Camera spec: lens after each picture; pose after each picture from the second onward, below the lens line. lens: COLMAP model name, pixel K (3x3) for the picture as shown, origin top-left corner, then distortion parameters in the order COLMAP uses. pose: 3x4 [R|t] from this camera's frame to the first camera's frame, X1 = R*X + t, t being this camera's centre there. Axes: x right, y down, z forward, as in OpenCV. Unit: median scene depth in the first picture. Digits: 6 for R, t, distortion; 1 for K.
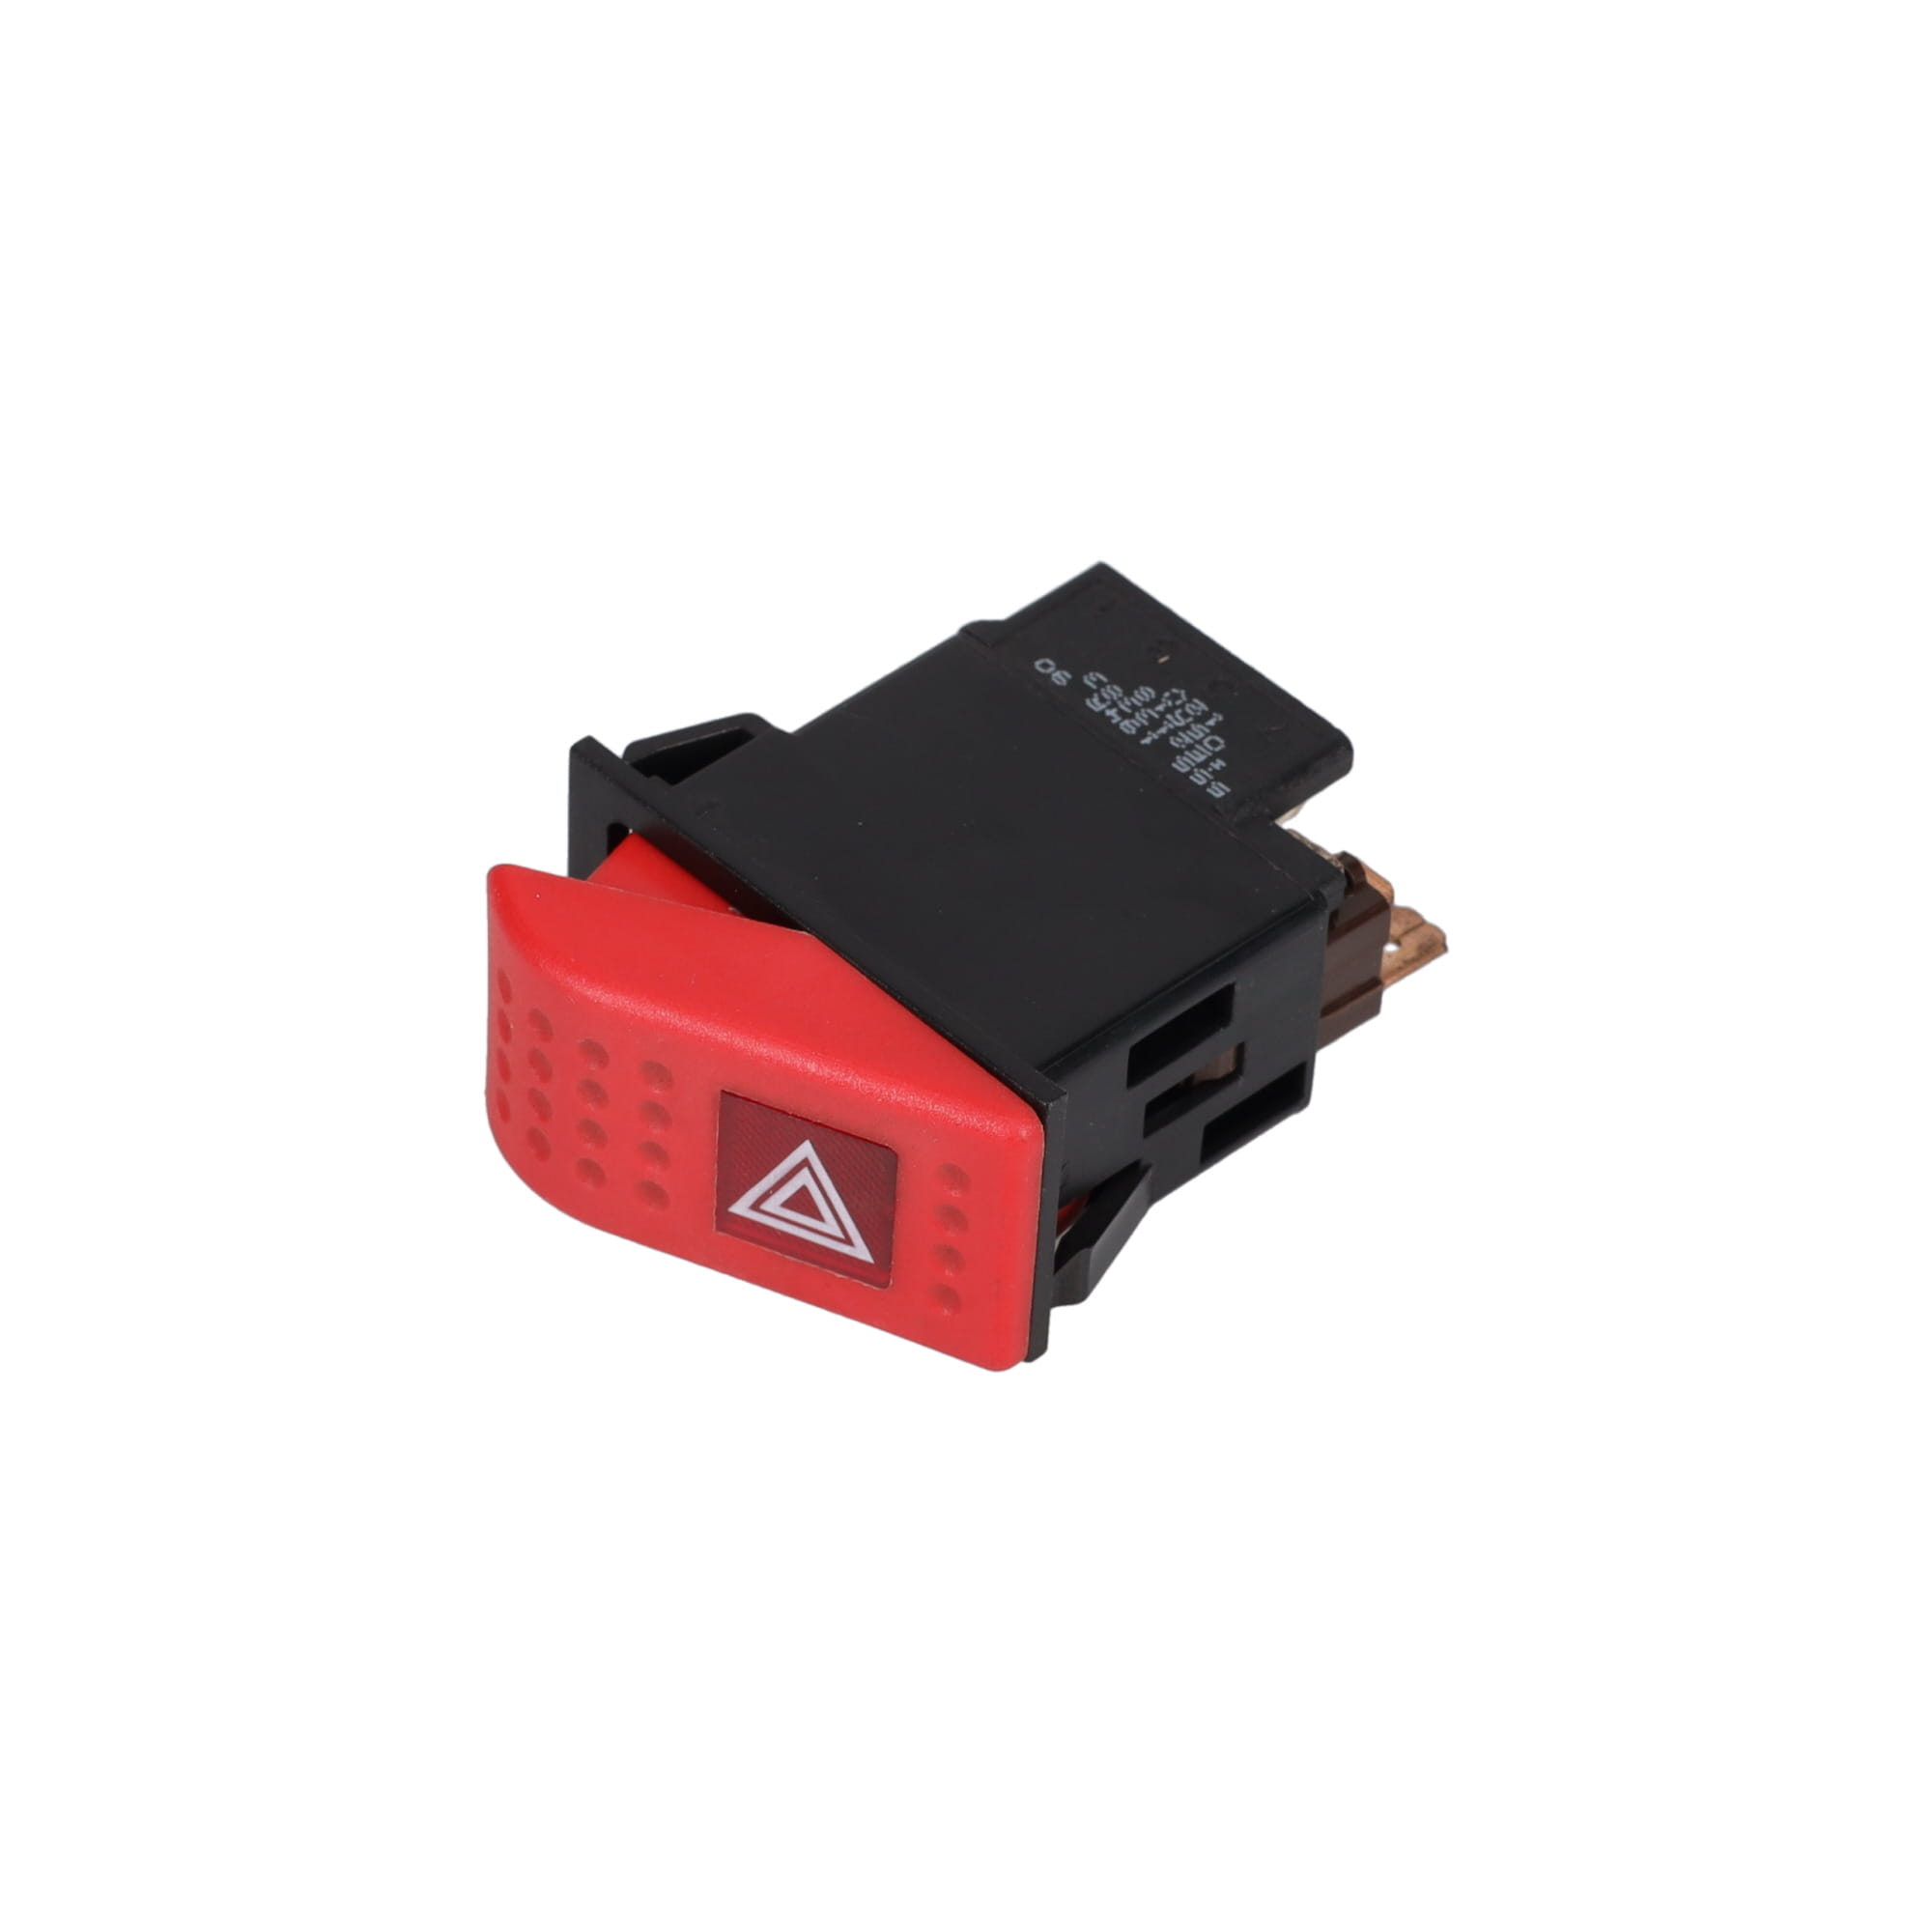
lens RADIAL K [[9965.8, 0, 967.7], [0, 9965.8, 965.5], [0, 0, 1]] dist [0.384142, 0.000000]
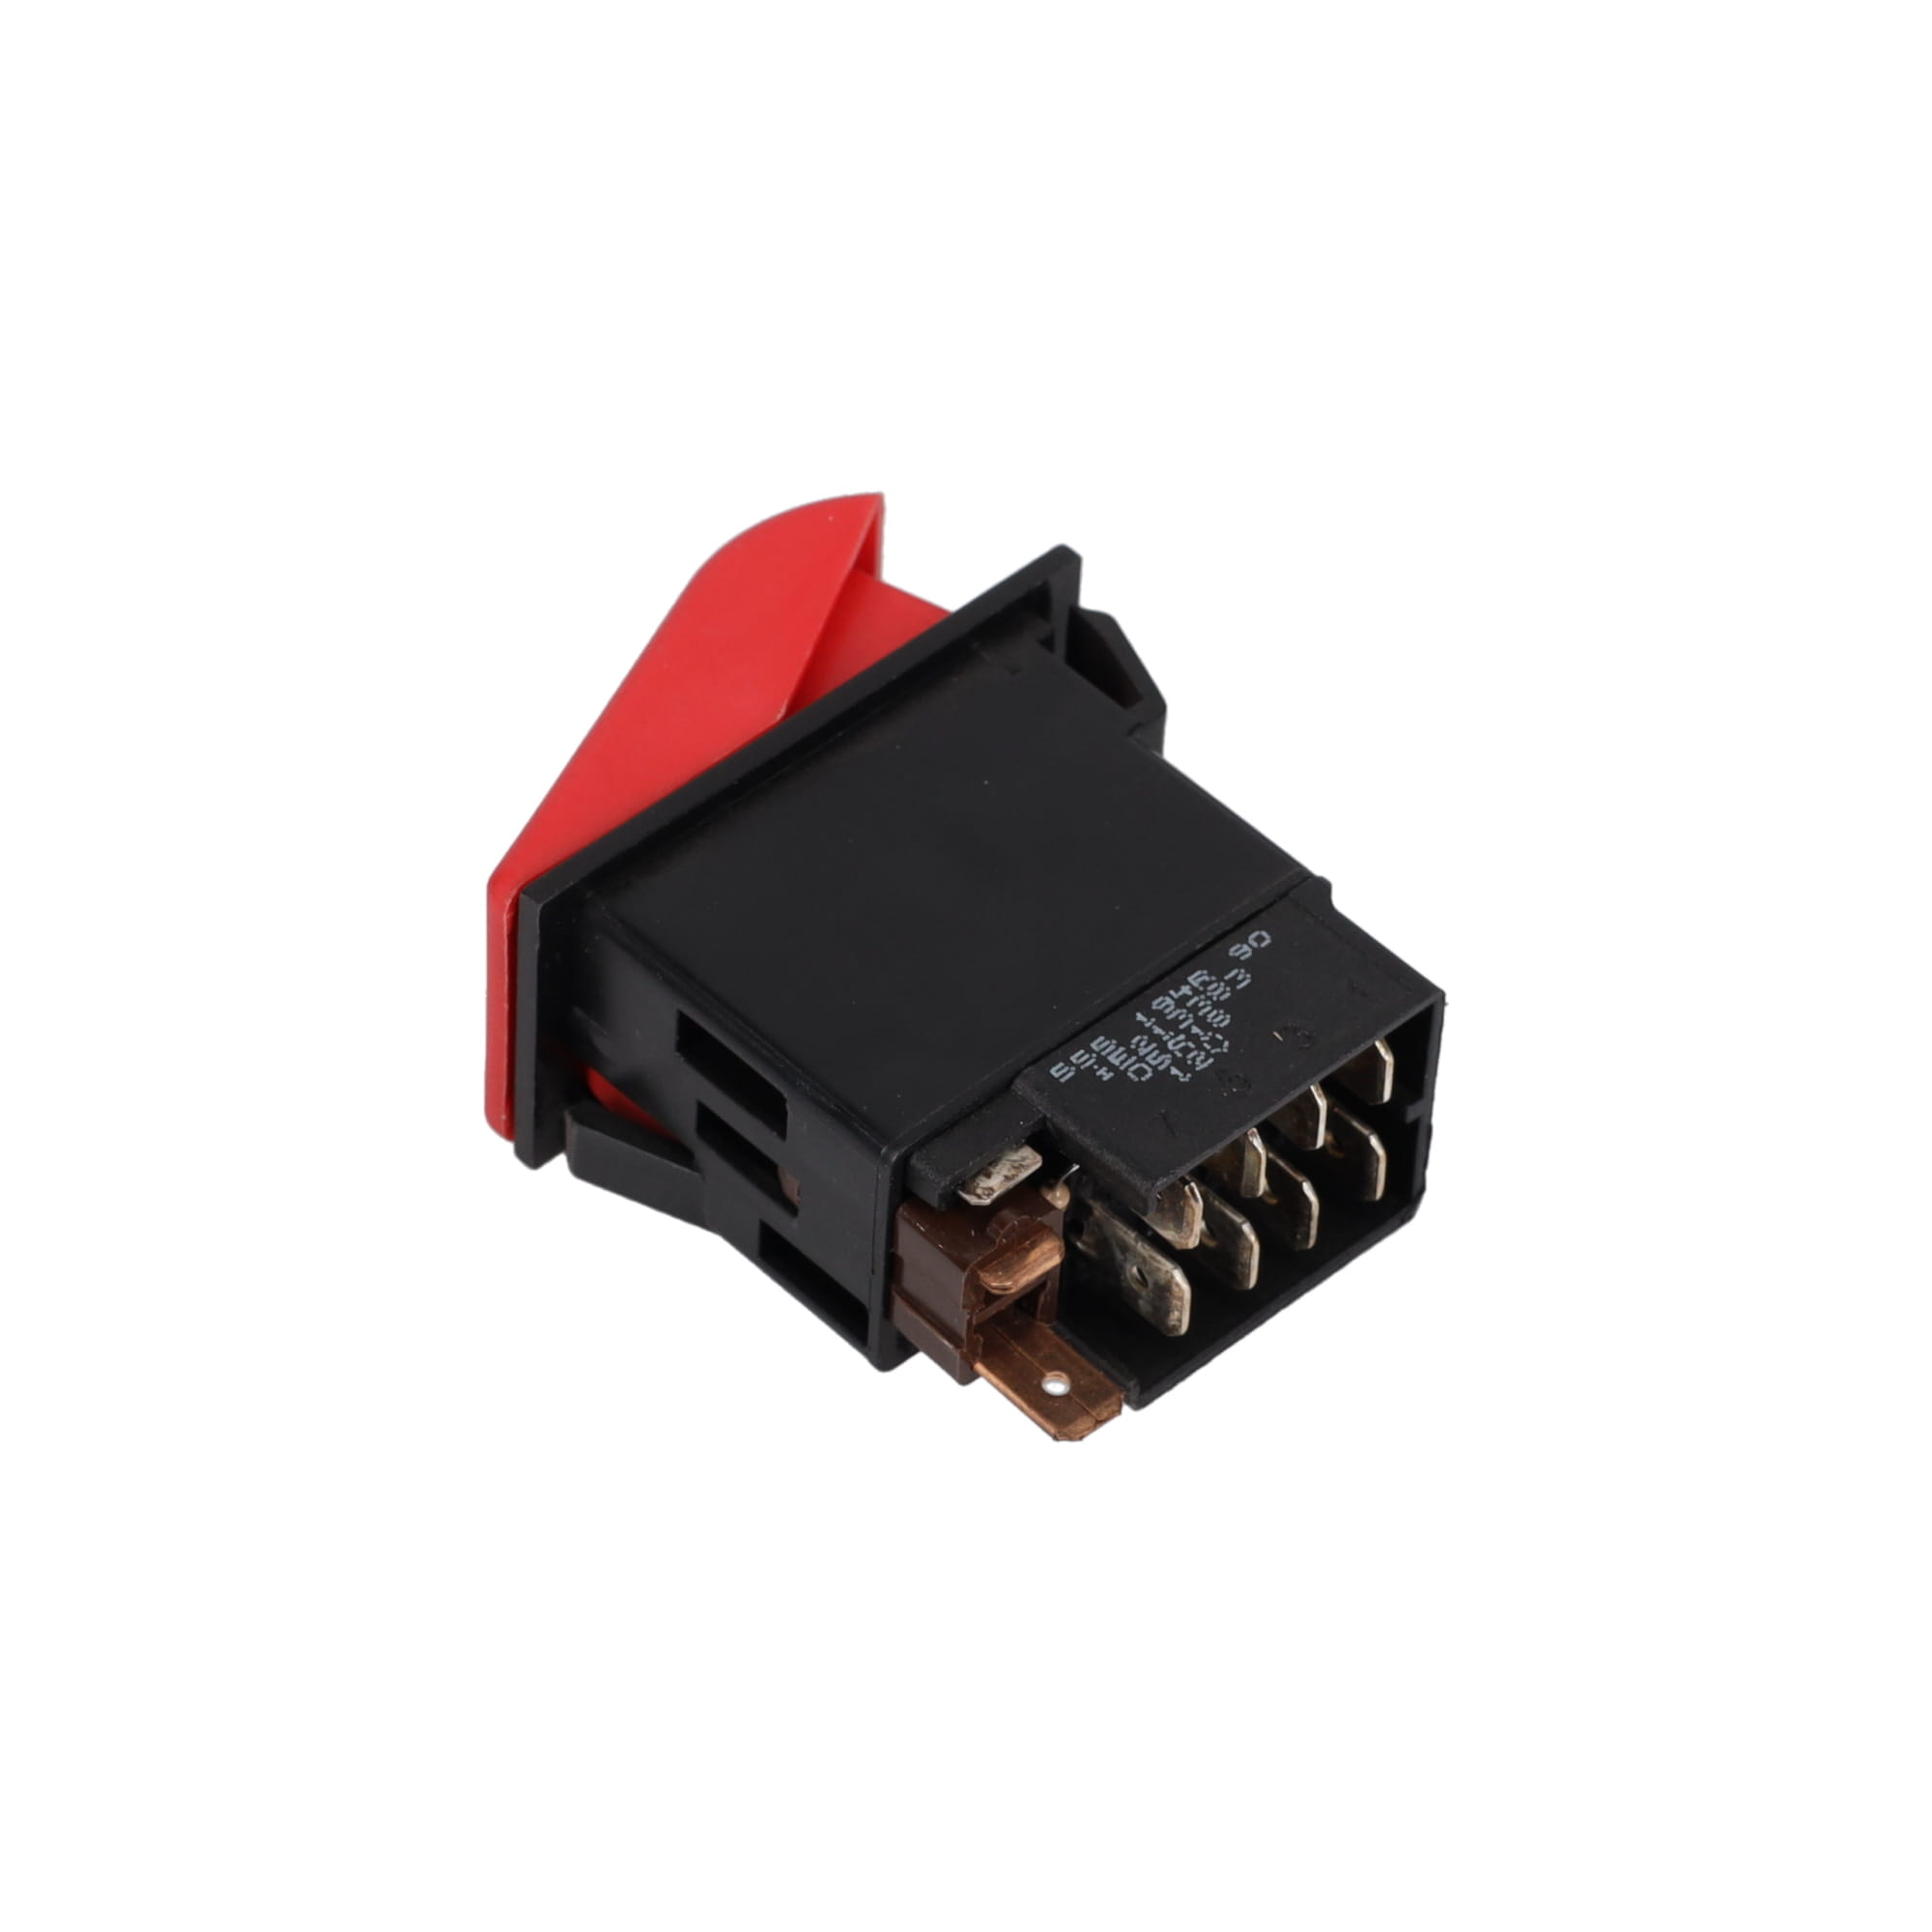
lens RADIAL K [[9965.8, 0, 967.8], [0, 9965.8, 964.9], [0, 0, 1]] dist [0.384142, 0.000000]
pose [[-0.000690, 0.693624, -0.720337, 0.653878], [-0.719539, 0.499896, 0.482046, -0.441514], [0.694452, 0.518643, 0.498744, 0.543850]]
